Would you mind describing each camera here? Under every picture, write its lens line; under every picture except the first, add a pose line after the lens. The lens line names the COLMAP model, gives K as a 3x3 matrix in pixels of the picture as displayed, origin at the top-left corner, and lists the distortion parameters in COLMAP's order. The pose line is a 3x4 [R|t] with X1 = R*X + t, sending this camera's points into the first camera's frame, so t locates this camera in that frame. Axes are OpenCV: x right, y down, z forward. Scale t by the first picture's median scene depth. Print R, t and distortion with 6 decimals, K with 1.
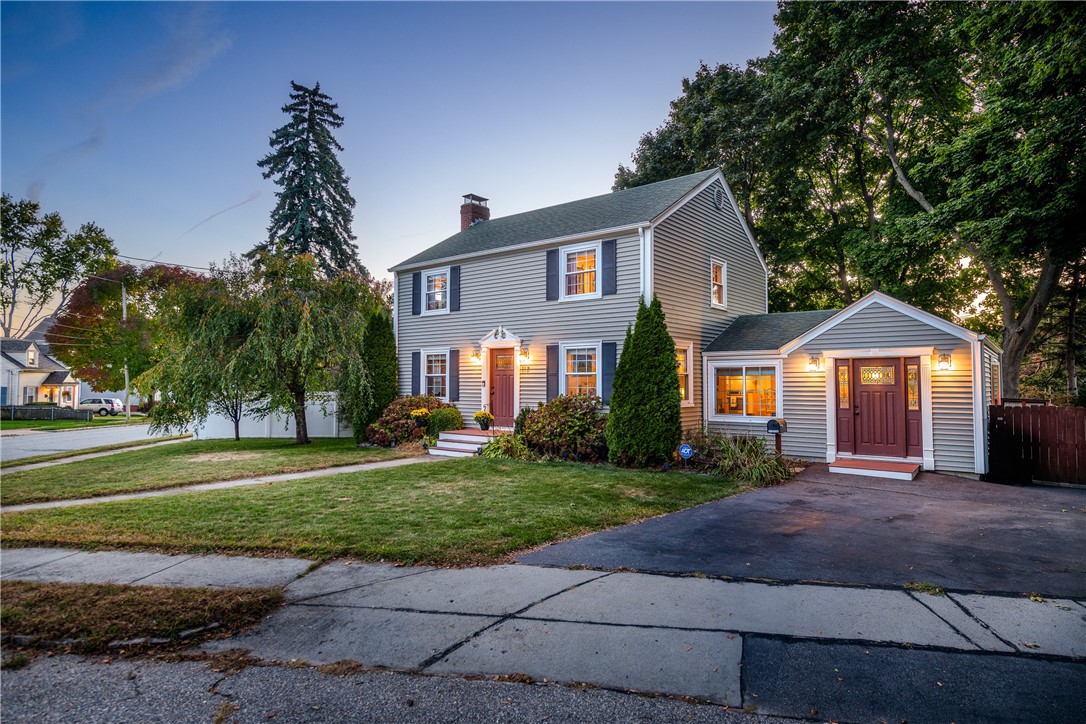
lens RADIAL K [[622.4, 0, 543.0], [0, 622.4, 362.0], [0, 0, 1]] dist [0.002208, 0.000123]
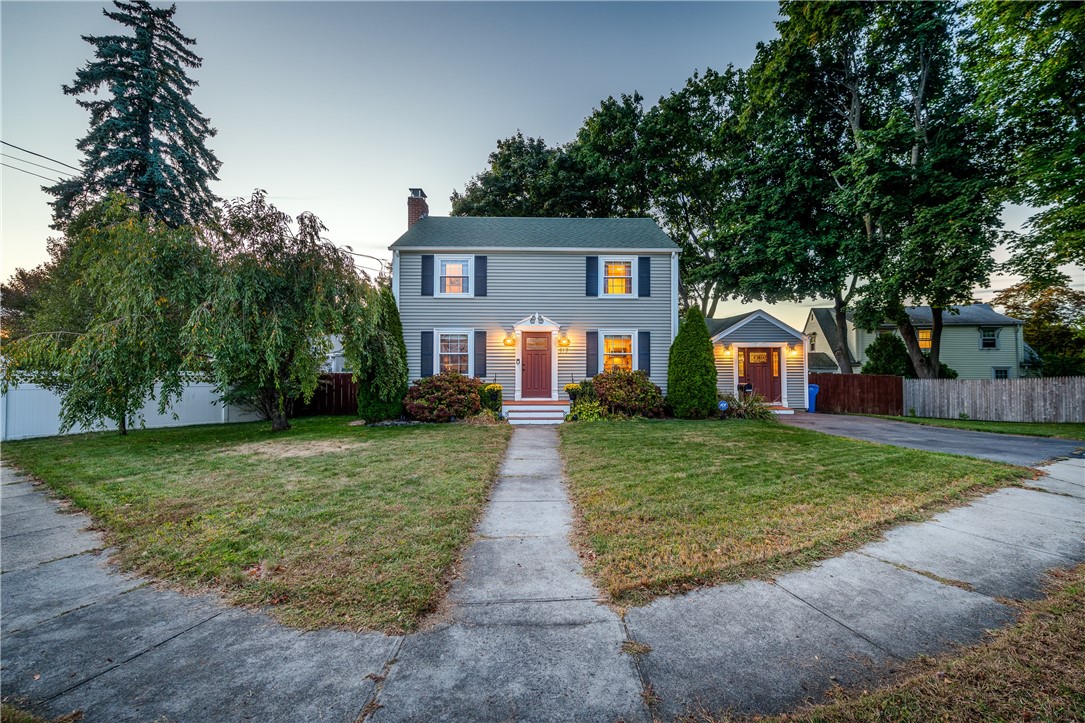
lens RADIAL K [[452.8, 0, 542.5], [0, 452.8, 361.5], [0, 0, 1]] dist [-0.000632, -0.000049]
pose [[0.762207, 0.006284, 0.647303, -0.610058], [-0.022245, 0.999617, 0.016489, 0.019995], [-0.646951, -0.026968, 0.762055, 0.325511]]
